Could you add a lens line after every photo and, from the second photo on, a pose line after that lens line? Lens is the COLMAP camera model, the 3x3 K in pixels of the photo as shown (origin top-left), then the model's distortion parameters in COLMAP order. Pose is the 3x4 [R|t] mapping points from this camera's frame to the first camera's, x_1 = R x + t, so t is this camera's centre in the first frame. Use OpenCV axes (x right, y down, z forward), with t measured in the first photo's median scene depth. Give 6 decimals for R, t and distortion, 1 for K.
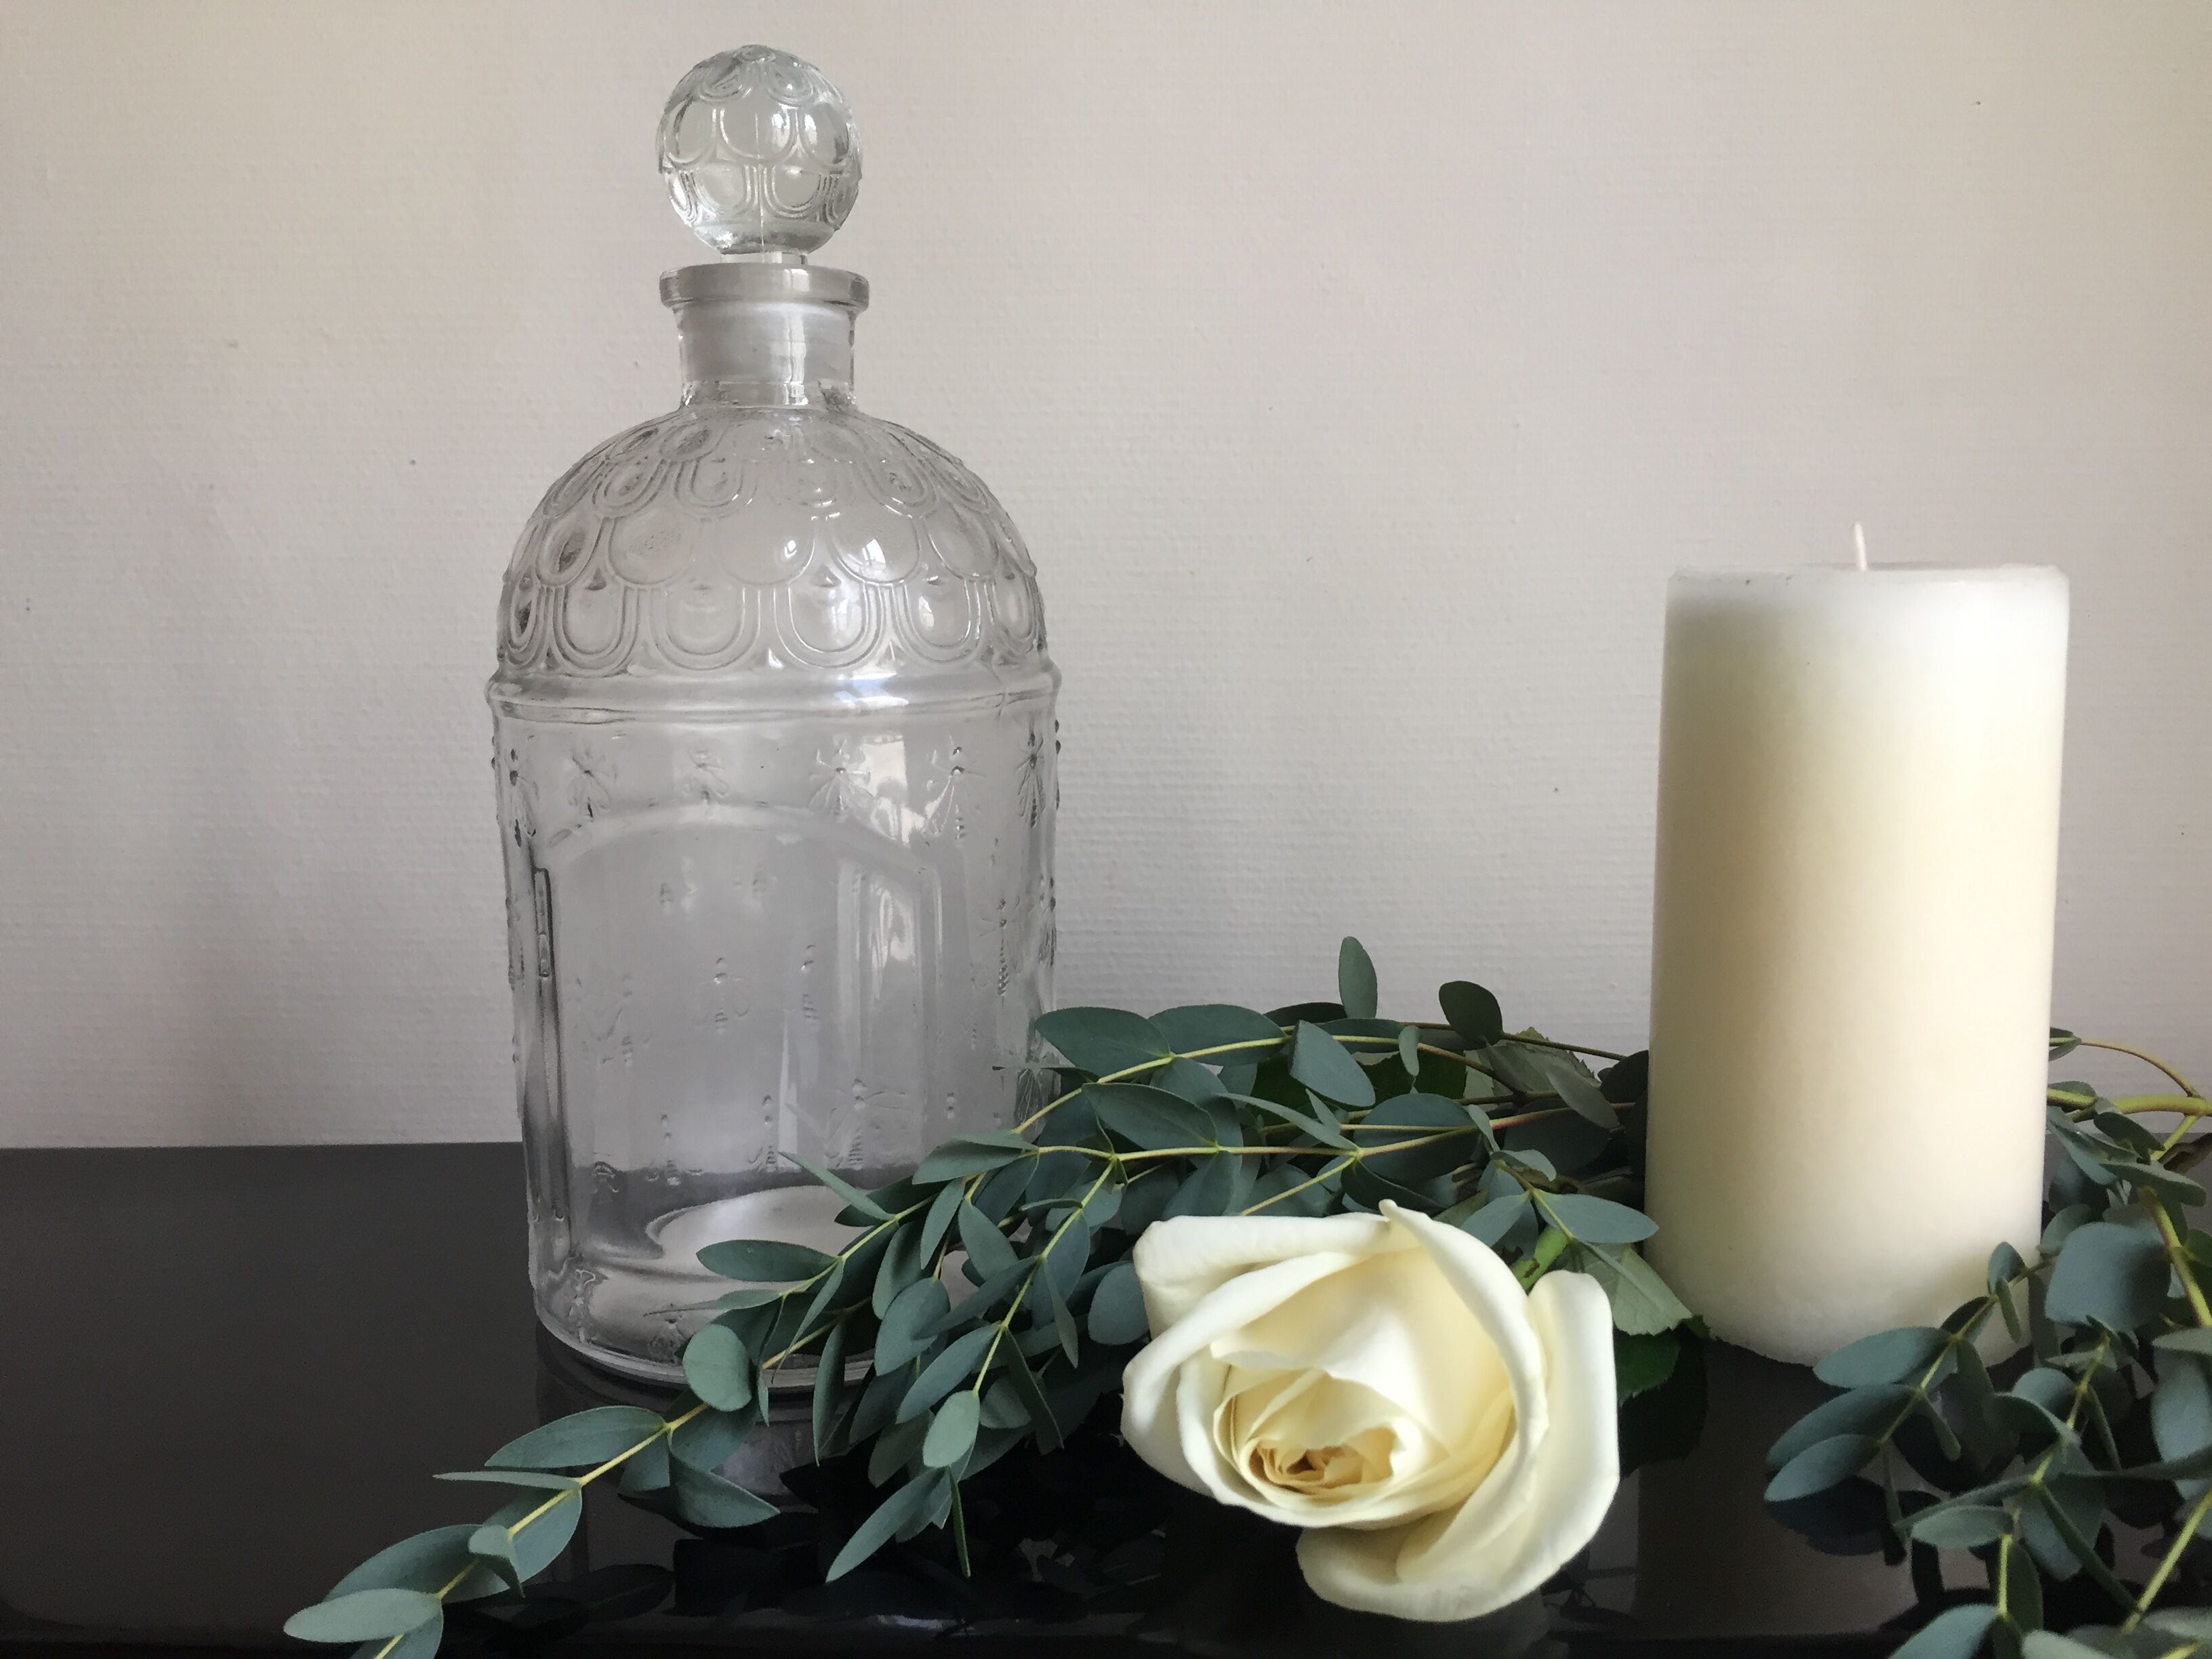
lens RADIAL K [[1844.5, 0, 1163.0], [0, 1844.5, 839.2], [0, 0, 1]] dist [0.128166, -0.165336]
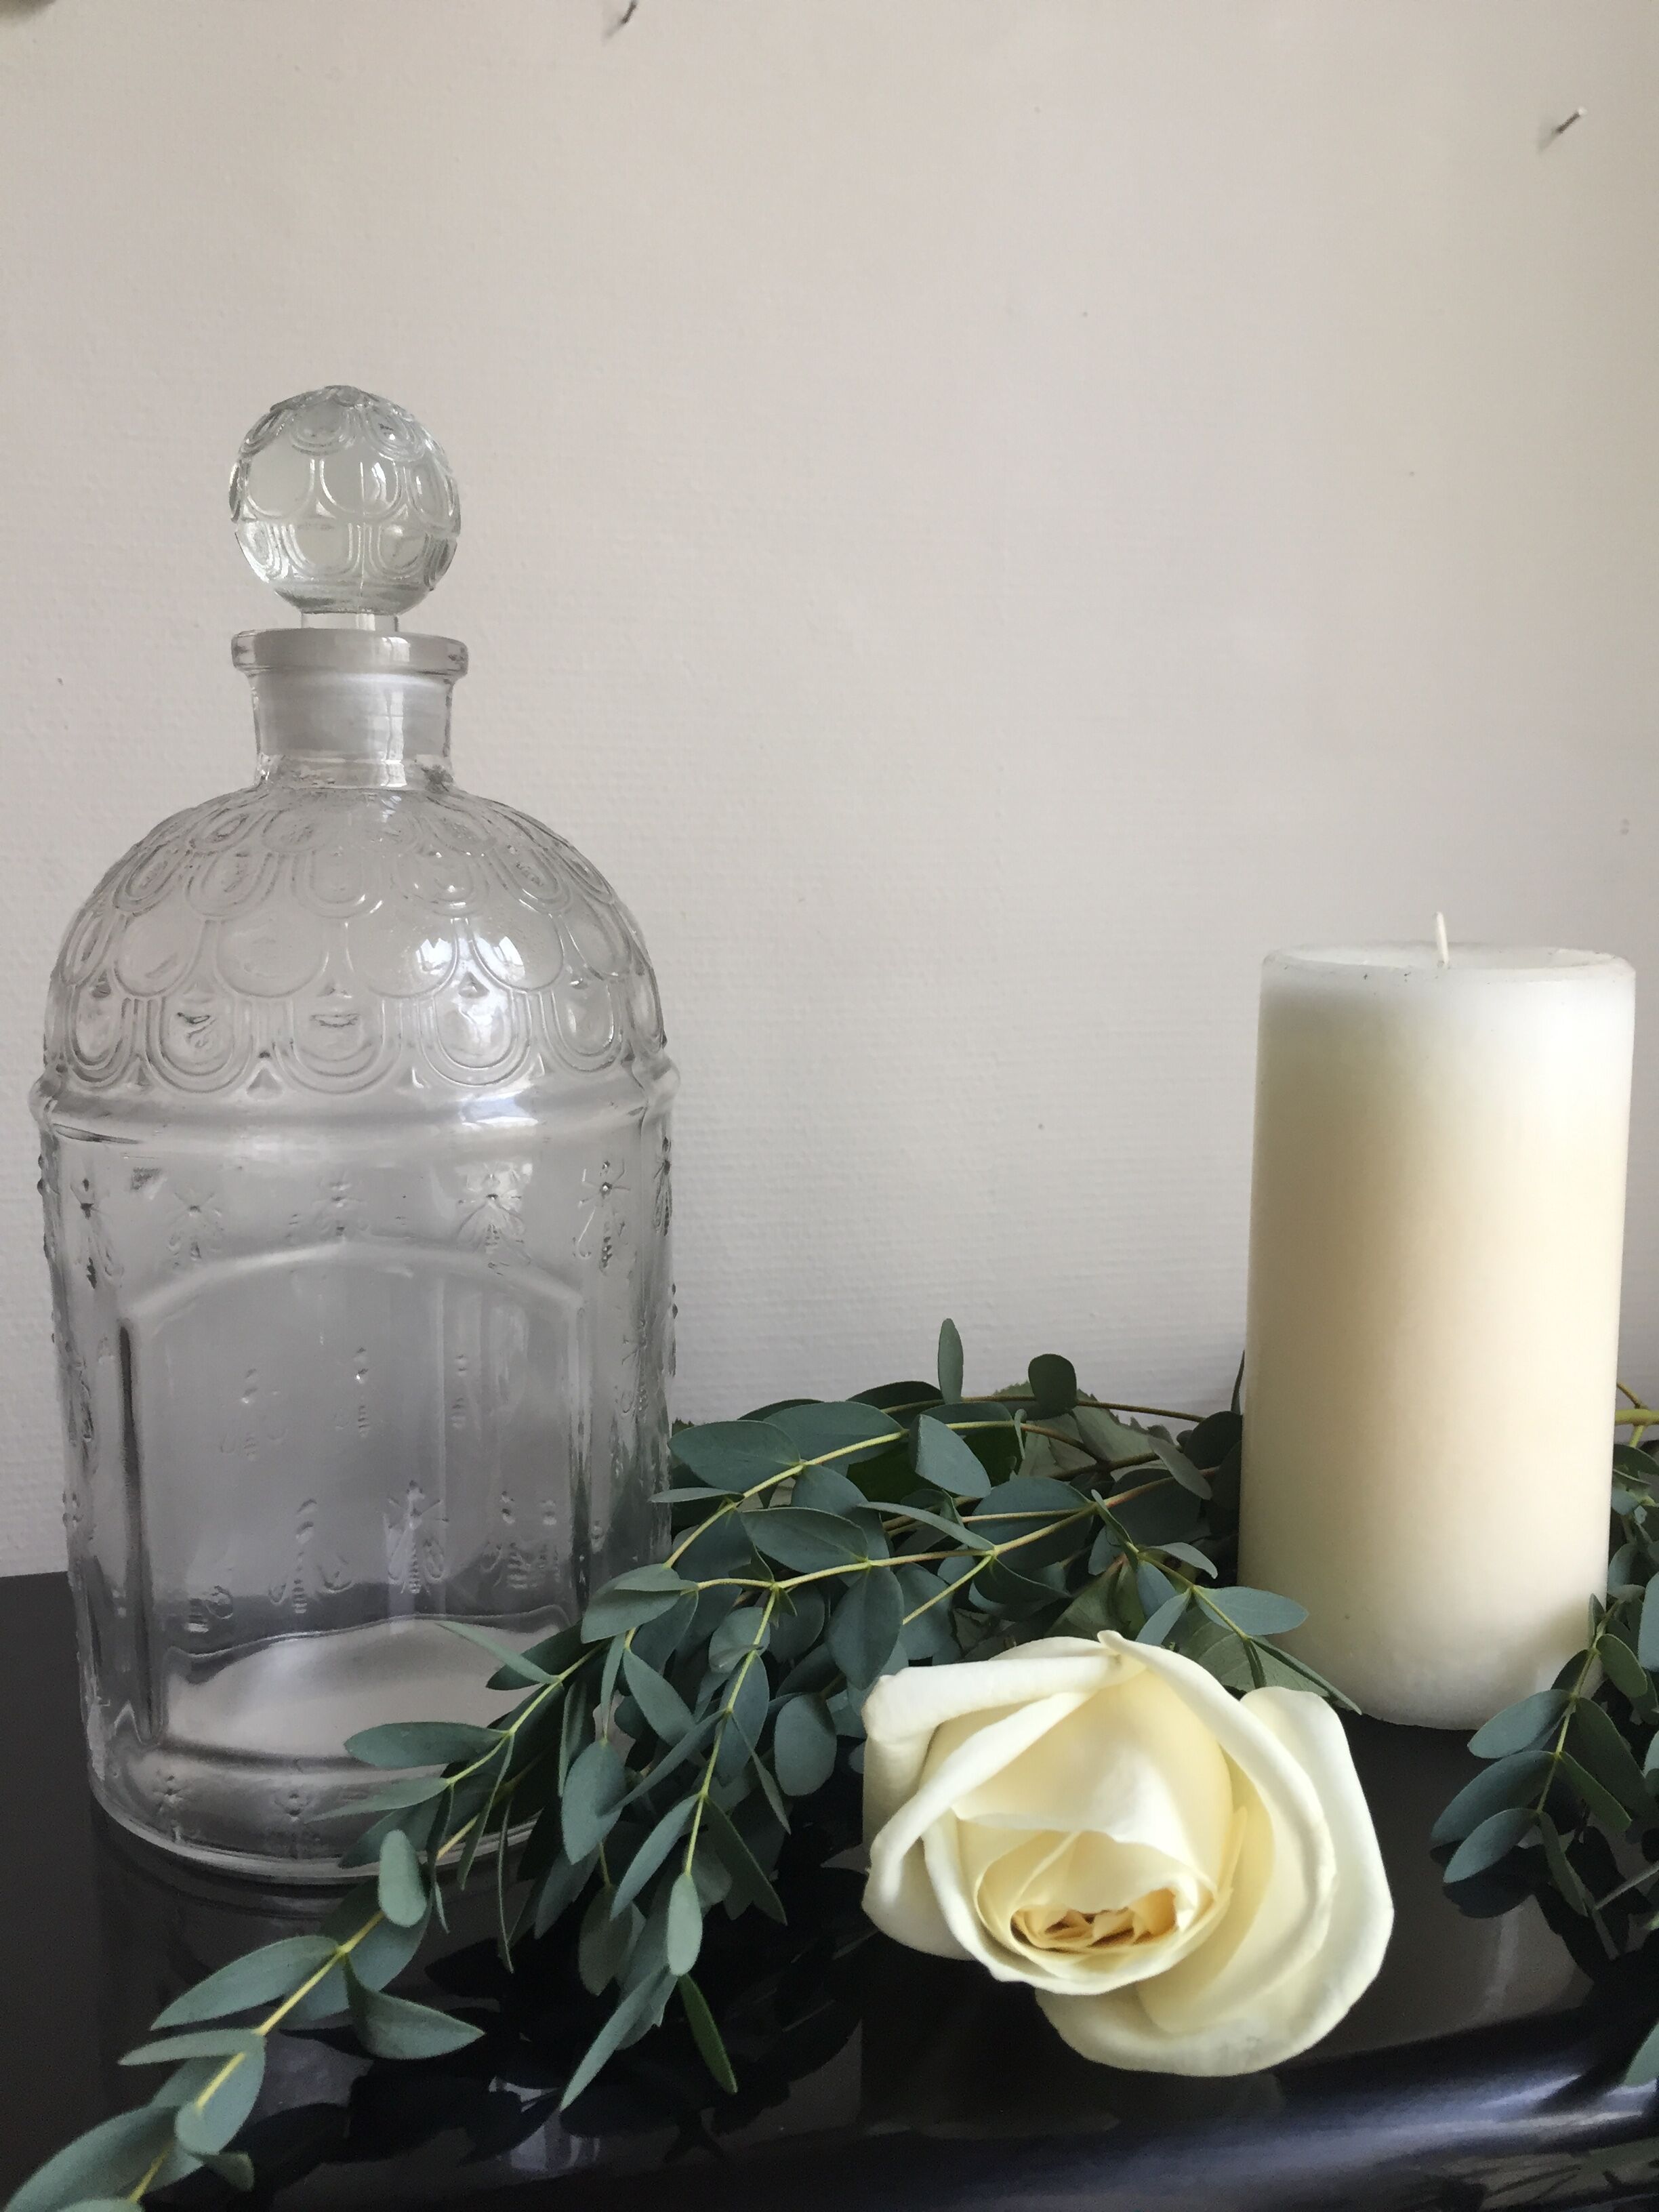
lens RADIAL K [[1844.5, 0, 829.5], [0, 1844.5, 1106.0], [0, 0, 1]] dist [0.128166, -0.165336]
pose [[0.973434, -0.025617, 0.227529, -0.207082], [0.023194, 0.999642, 0.013318, -0.085408], [-0.227789, -0.007687, 0.973680, 0.066184]]
